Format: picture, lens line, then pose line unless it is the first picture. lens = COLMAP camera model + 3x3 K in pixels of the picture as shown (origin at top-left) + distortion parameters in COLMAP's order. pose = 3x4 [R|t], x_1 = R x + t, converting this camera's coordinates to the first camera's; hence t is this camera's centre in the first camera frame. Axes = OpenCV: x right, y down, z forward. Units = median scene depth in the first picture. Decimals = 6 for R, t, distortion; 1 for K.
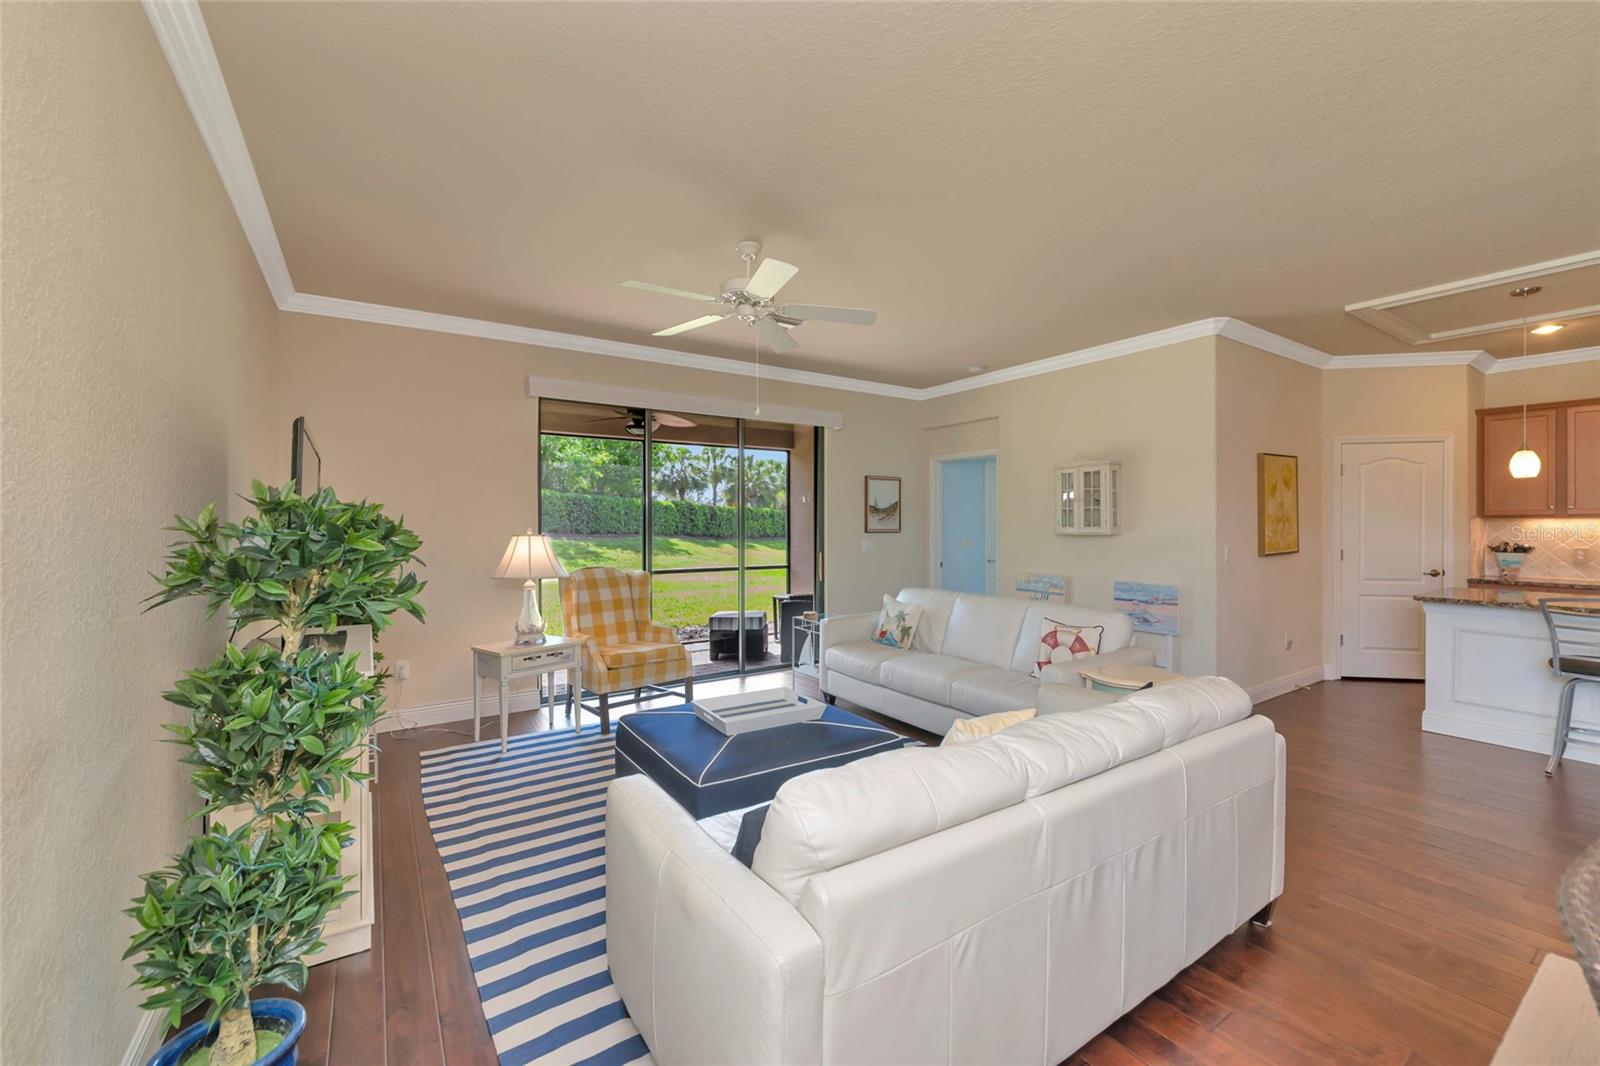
lens RADIAL K [[641.3, 0, 799.0], [0, 641.3, 526.2], [0, 0, 1]] dist [0.002507, 0.000206]
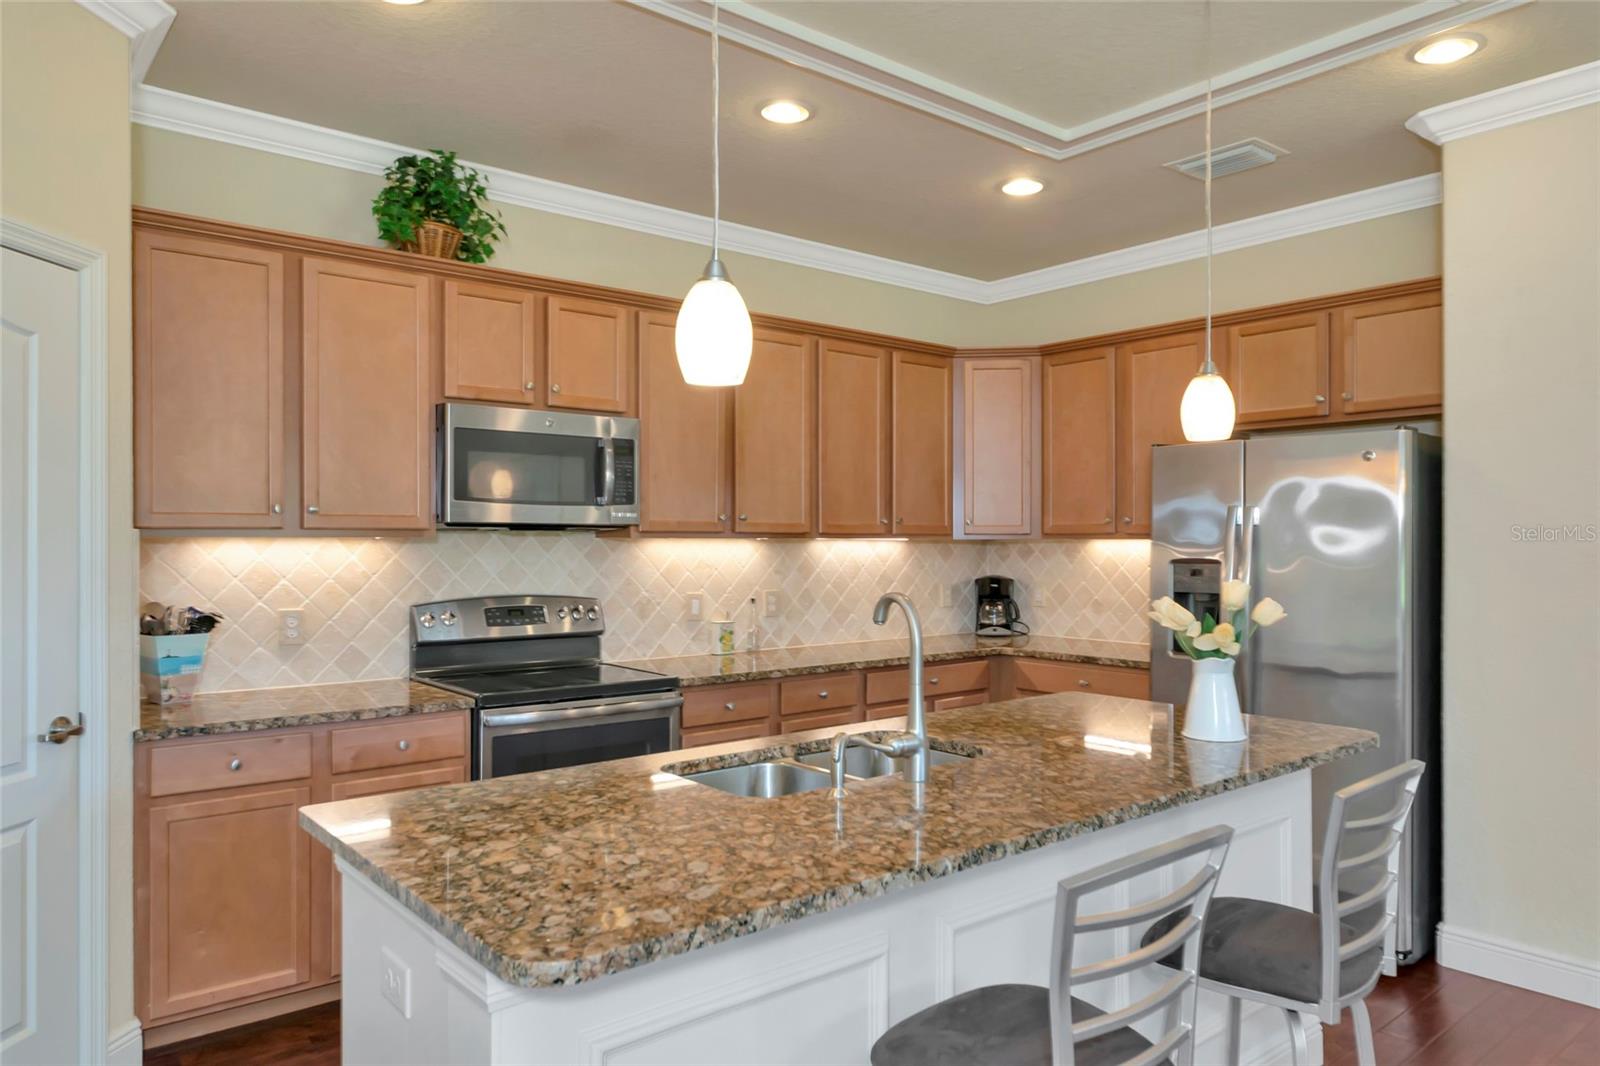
lens RADIAL K [[1076.3, 0, 798.0], [0, 1076.3, 536.8], [0, 0, 1]] dist [-0.003696, -0.003538]
pose [[-0.105818, 0.006075, 0.994367, 0.511701], [0.001477, 0.999981, -0.005952, -0.008831], [-0.994384, 0.000839, -0.105825, 0.773631]]
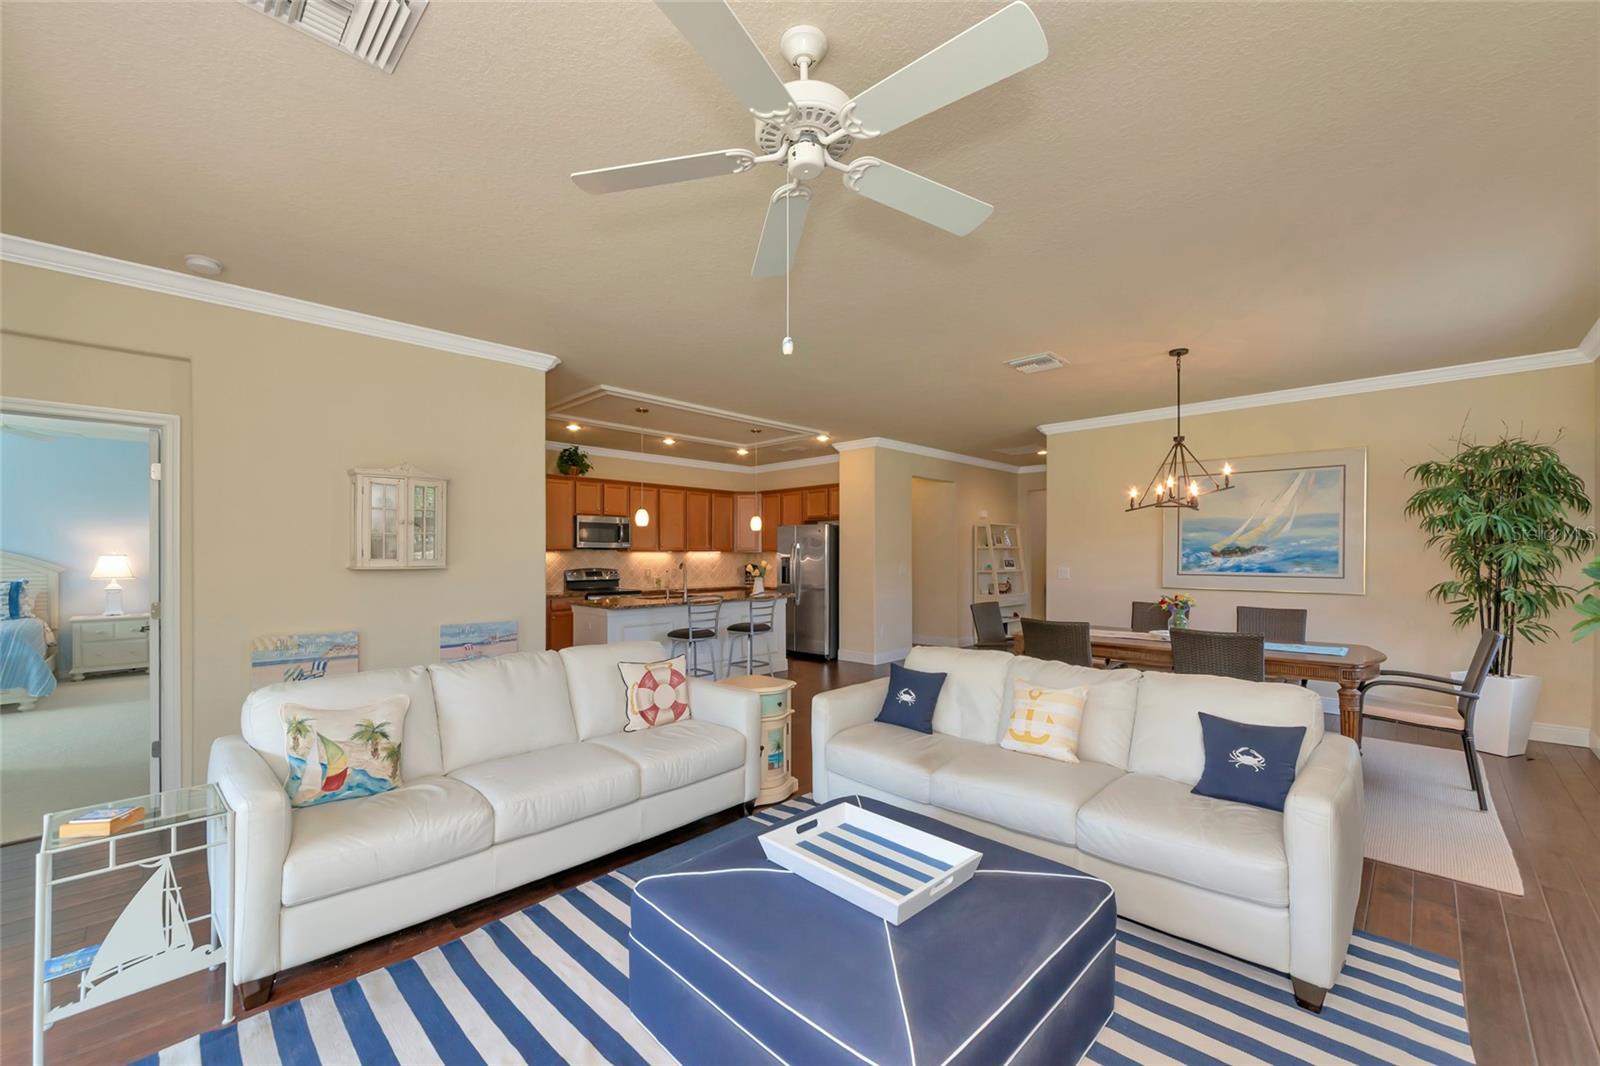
lens RADIAL K [[641.3, 0, 801.8], [0, 641.3, 541.4], [0, 0, 1]] dist [0.002507, 0.000206]
pose [[-0.205629, 0.023928, 0.978337, -0.392020], [0.005831, 0.999713, -0.023226, 0.001435], [-0.978613, 0.000929, -0.205710, 0.713645]]
